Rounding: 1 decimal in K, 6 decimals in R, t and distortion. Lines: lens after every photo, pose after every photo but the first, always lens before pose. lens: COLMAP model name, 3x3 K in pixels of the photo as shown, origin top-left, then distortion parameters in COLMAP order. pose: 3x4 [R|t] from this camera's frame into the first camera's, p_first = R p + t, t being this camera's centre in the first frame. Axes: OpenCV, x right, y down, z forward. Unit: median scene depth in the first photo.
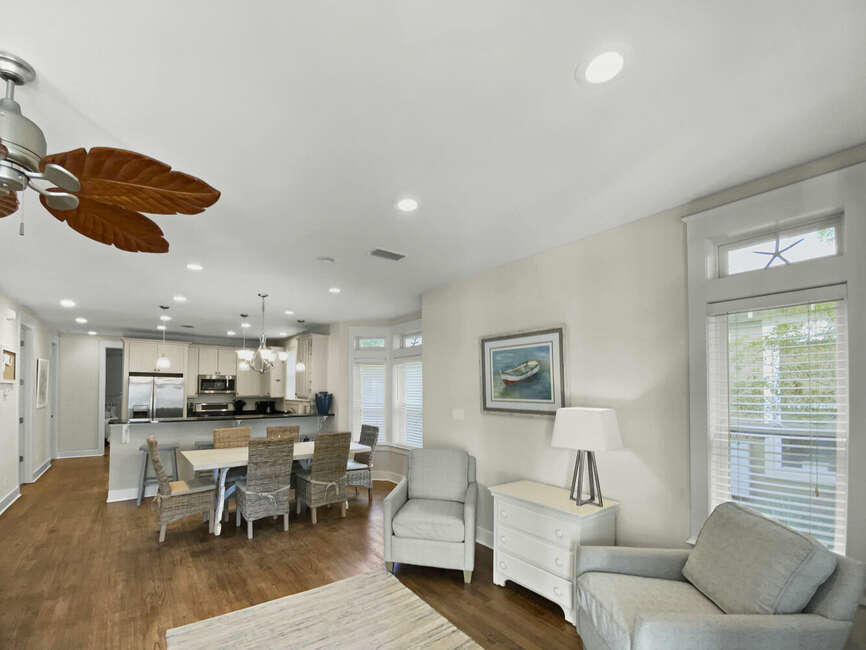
lens RADIAL K [[386.9, 0, 417.8], [0, 386.9, 329.8], [0, 0, 1]] dist [0.002165, -0.012658]
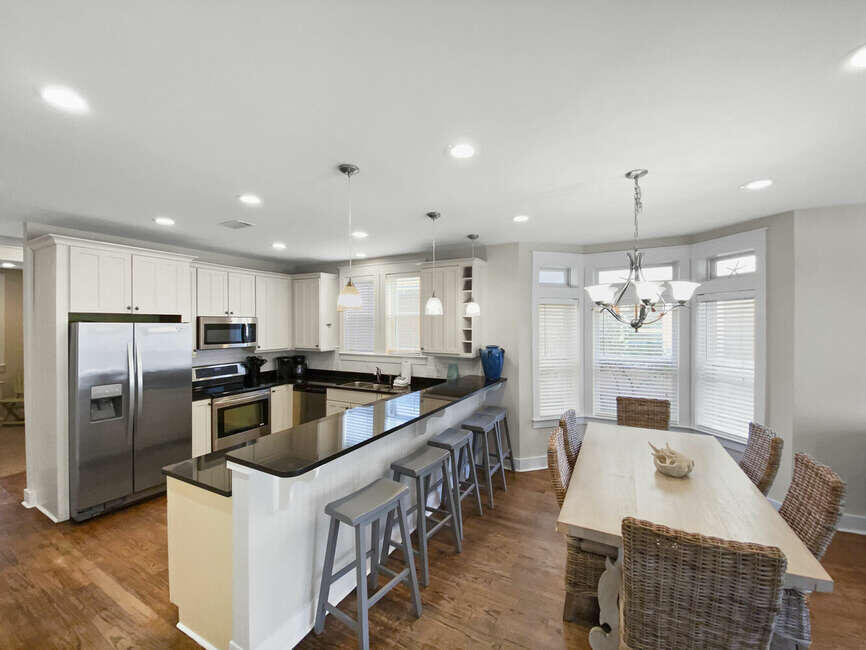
lens RADIAL K [[348.8, 0, 418.7], [0, 348.8, 313.1], [0, 0, 1]] dist [0.009210, -0.010681]
pose [[0.924193, 0.004042, 0.381905, -0.473556], [-0.052421, 0.991823, 0.116358, 0.038488], [-0.378312, -0.127557, 0.916847, 0.440129]]
